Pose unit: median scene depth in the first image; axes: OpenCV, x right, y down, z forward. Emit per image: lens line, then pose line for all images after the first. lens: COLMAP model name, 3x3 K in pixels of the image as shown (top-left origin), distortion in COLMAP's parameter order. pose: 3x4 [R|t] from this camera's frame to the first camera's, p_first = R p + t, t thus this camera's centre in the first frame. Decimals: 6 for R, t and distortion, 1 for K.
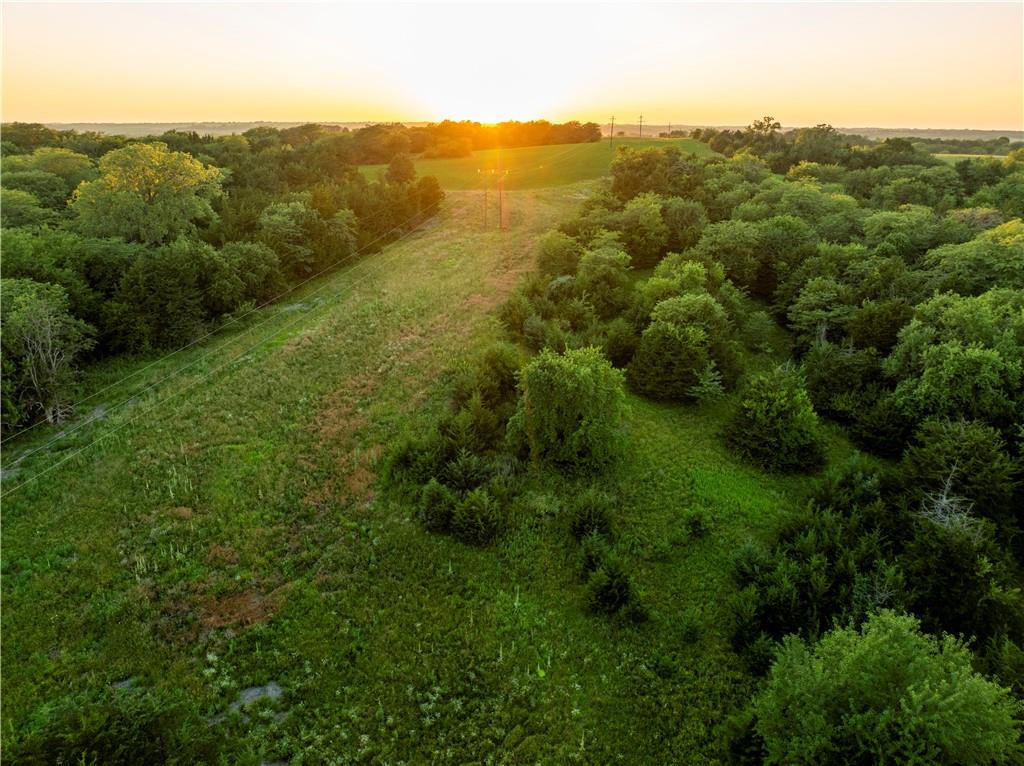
lens RADIAL K [[753.3, 0, 513.3], [0, 753.3, 385.8], [0, 0, 1]] dist [-0.037394, 0.004146]
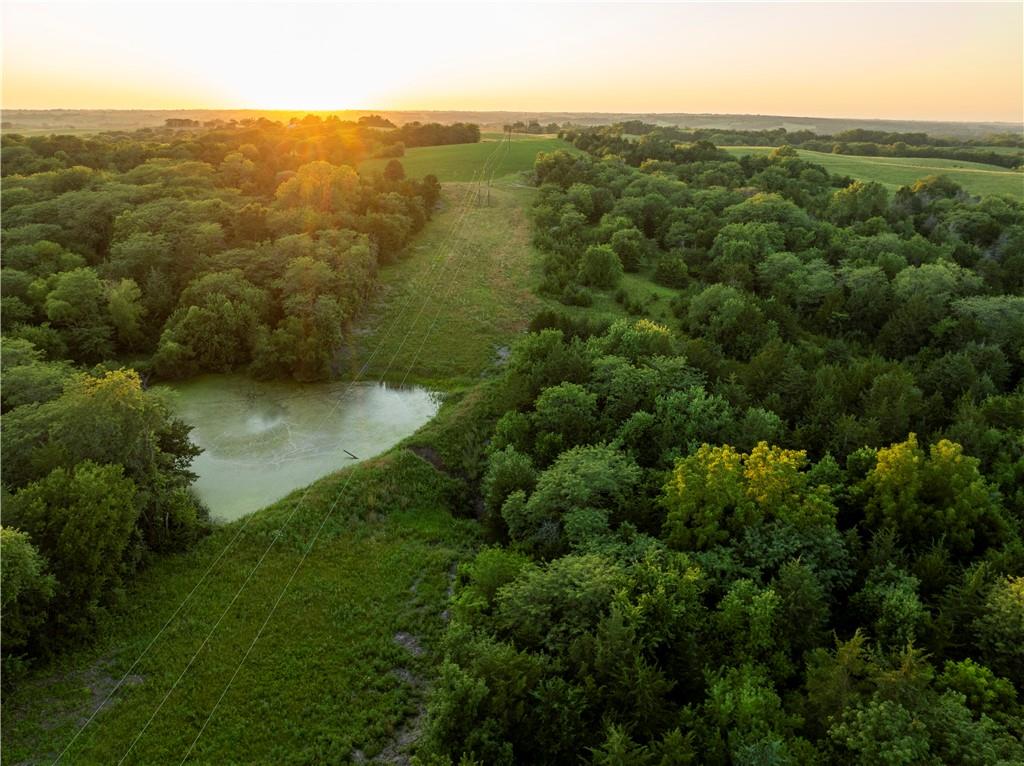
lens RADIAL K [[753.3, 0, 511.5], [0, 753.3, 380.5], [0, 0, 1]] dist [-0.037394, 0.004146]
pose [[0.975637, -0.075054, 0.206154, -0.446239], [0.072843, 0.997175, 0.018304, 0.196889], [-0.206946, -0.002841, 0.978348, -0.844832]]
